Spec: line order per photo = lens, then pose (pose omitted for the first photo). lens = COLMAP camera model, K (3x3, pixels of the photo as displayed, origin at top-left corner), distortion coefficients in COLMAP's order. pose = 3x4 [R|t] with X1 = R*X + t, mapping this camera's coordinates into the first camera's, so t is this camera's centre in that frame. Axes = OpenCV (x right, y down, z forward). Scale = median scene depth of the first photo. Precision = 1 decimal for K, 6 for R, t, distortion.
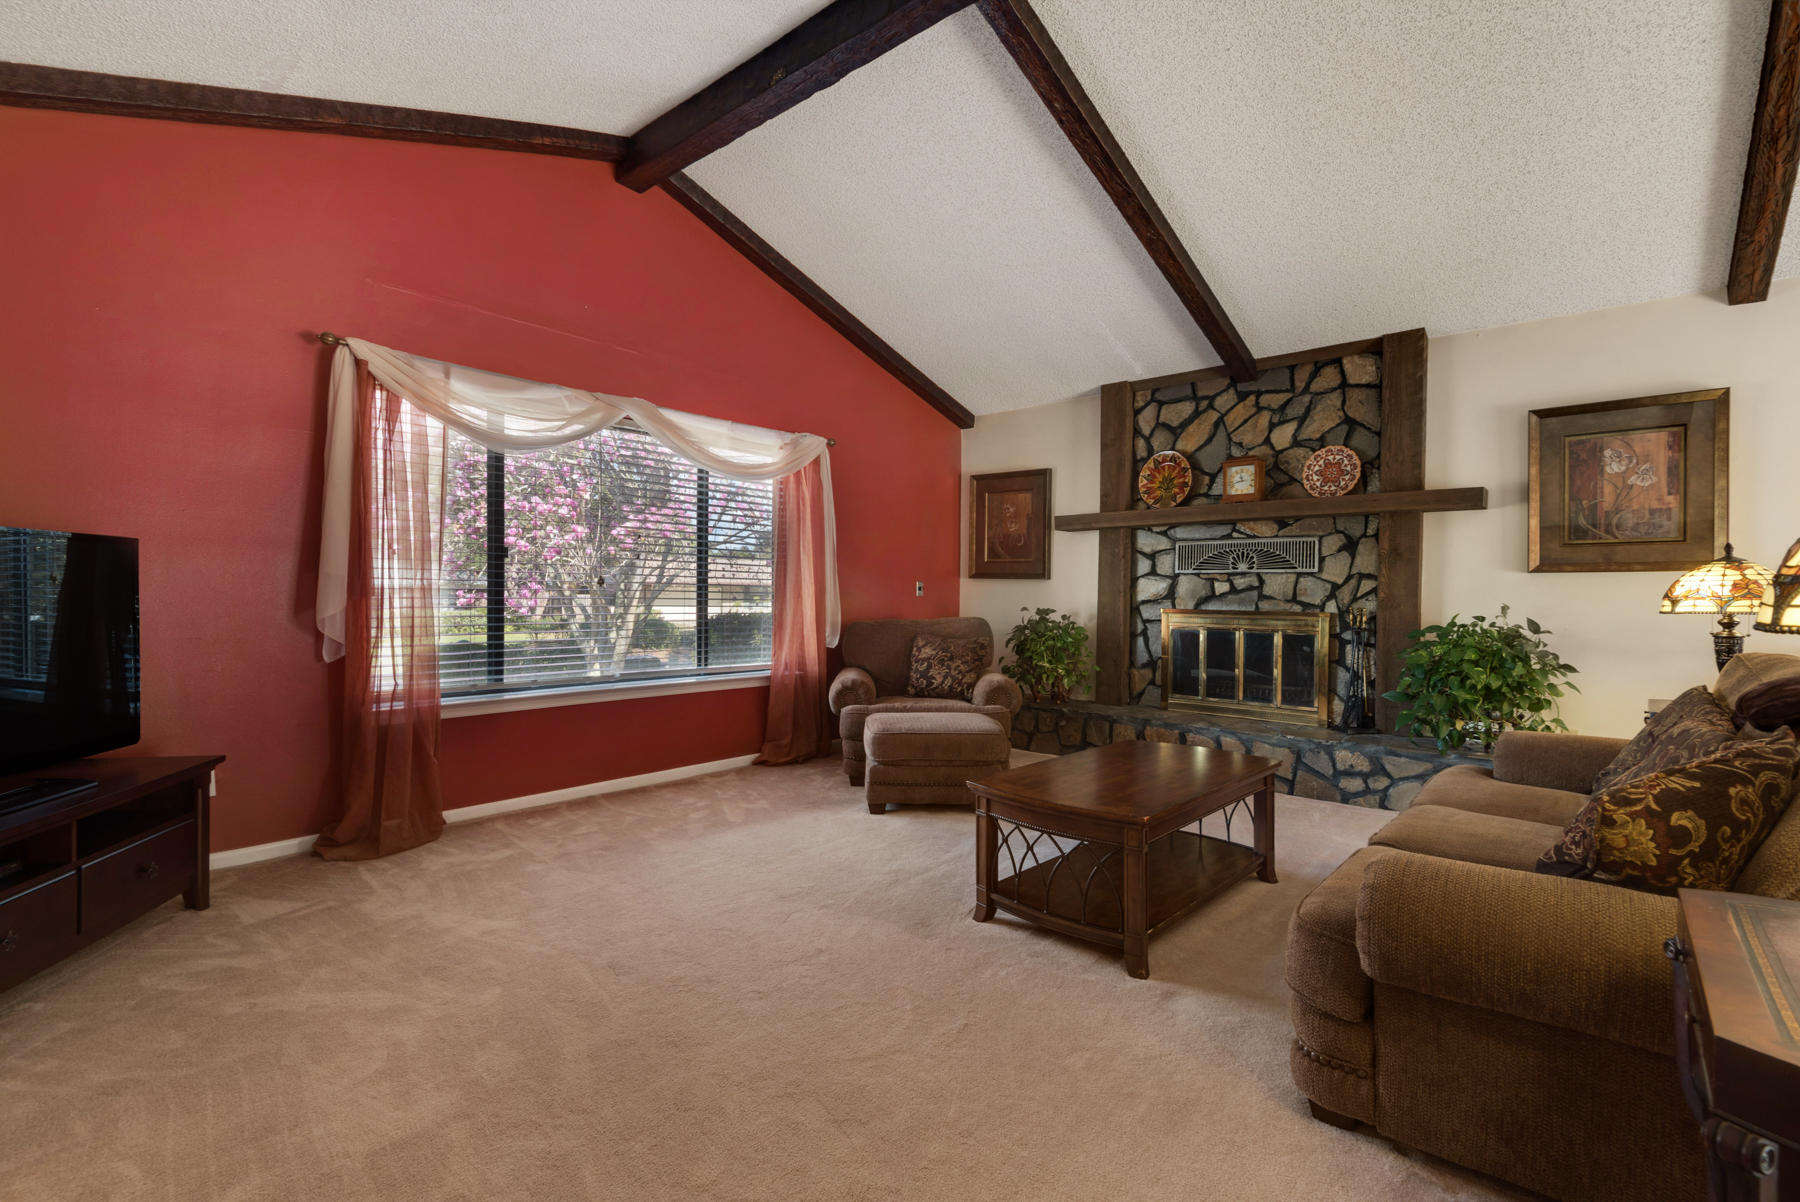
lens RADIAL K [[809.8, 0, 897.6], [0, 809.8, 603.5], [0, 0, 1]] dist [0.019936, -0.013740]
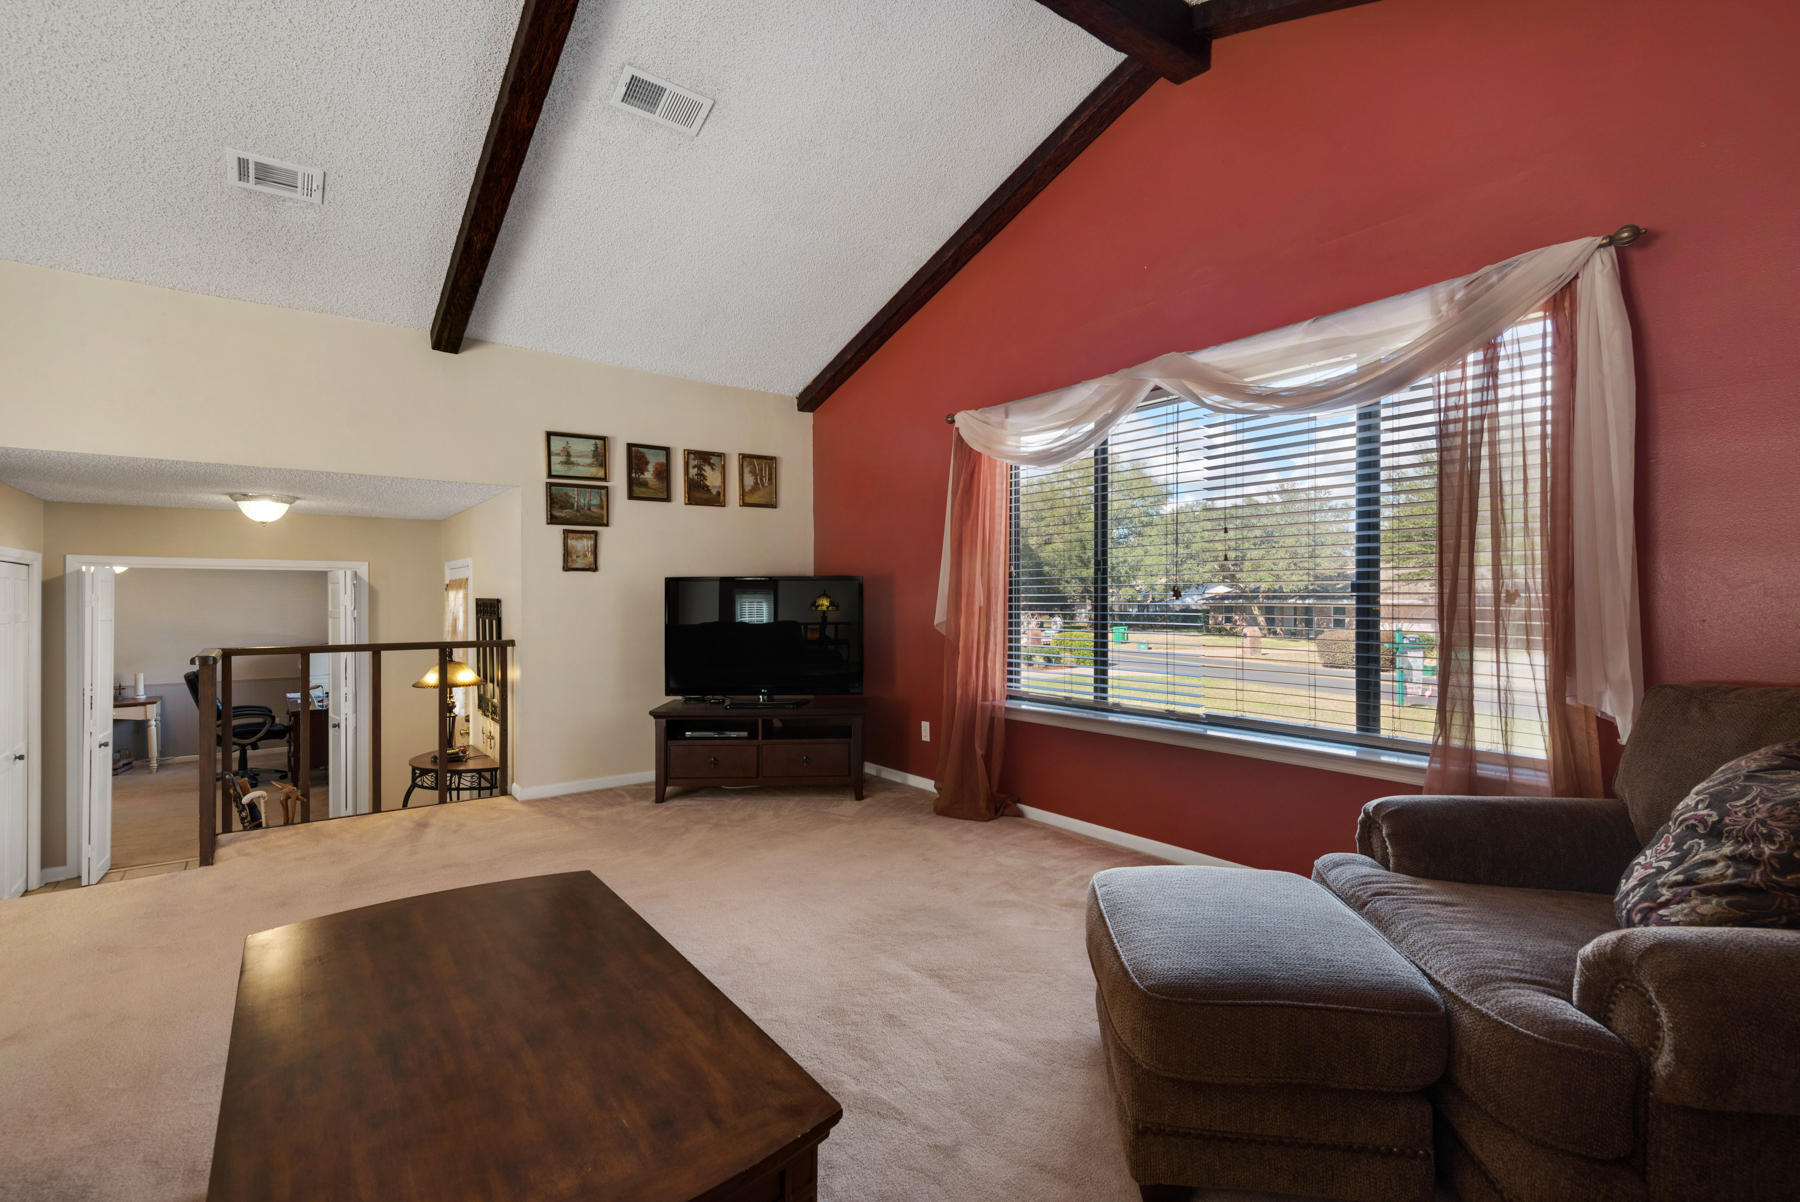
lens RADIAL K [[809.8, 0, 911.7], [0, 809.8, 607.1], [0, 0, 1]] dist [0.019936, -0.013740]
pose [[-0.173190, -0.002086, -0.984886, 0.431262], [-0.011430, 0.999935, -0.000108, -0.009501], [0.984822, 0.011238, -0.173202, 0.808702]]
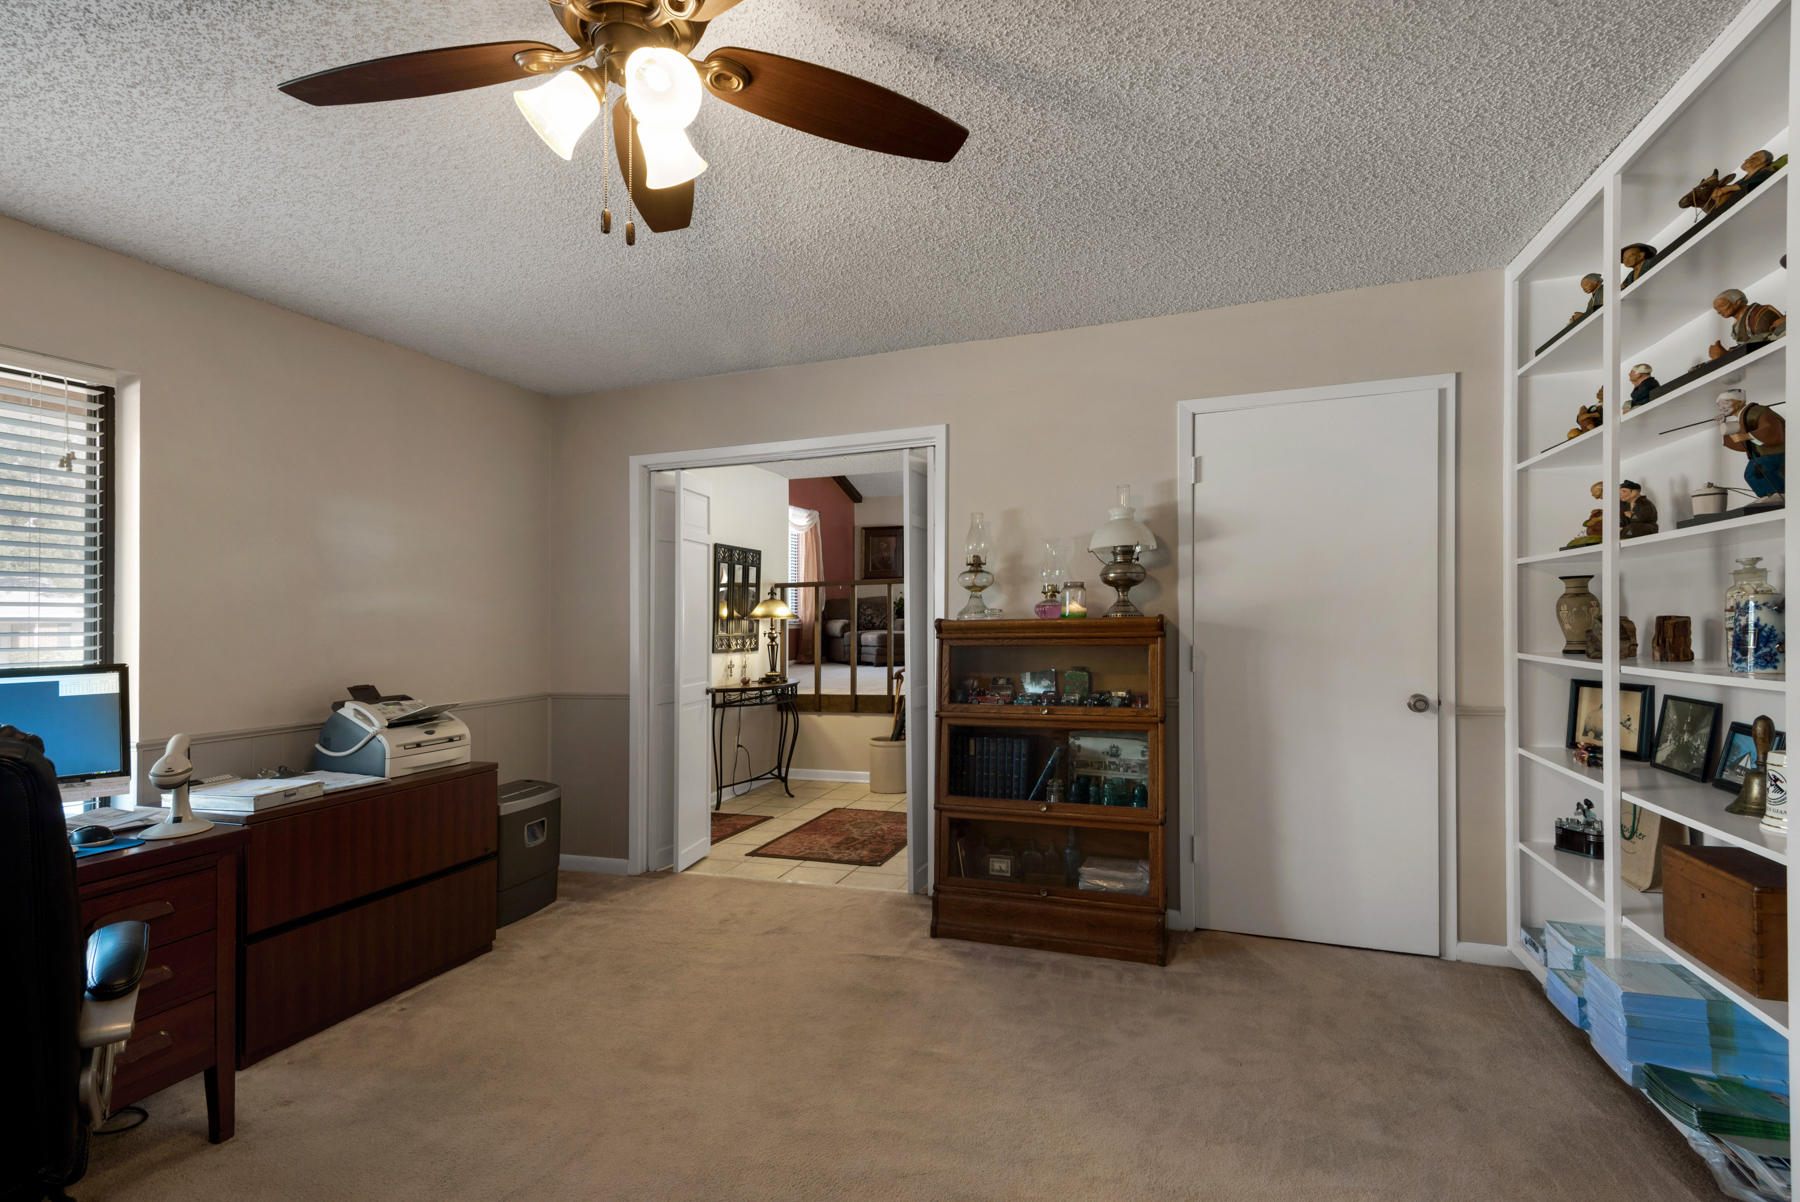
lens RADIAL K [[809.8, 0, 908.3], [0, 809.8, 608.6], [0, 0, 1]] dist [0.019936, -0.013740]
pose [[0.920146, -0.010173, 0.391444, -0.792177], [0.018209, 0.999693, -0.016821, 0.105500], [-0.391152, 0.022605, 0.920048, -1.185493]]
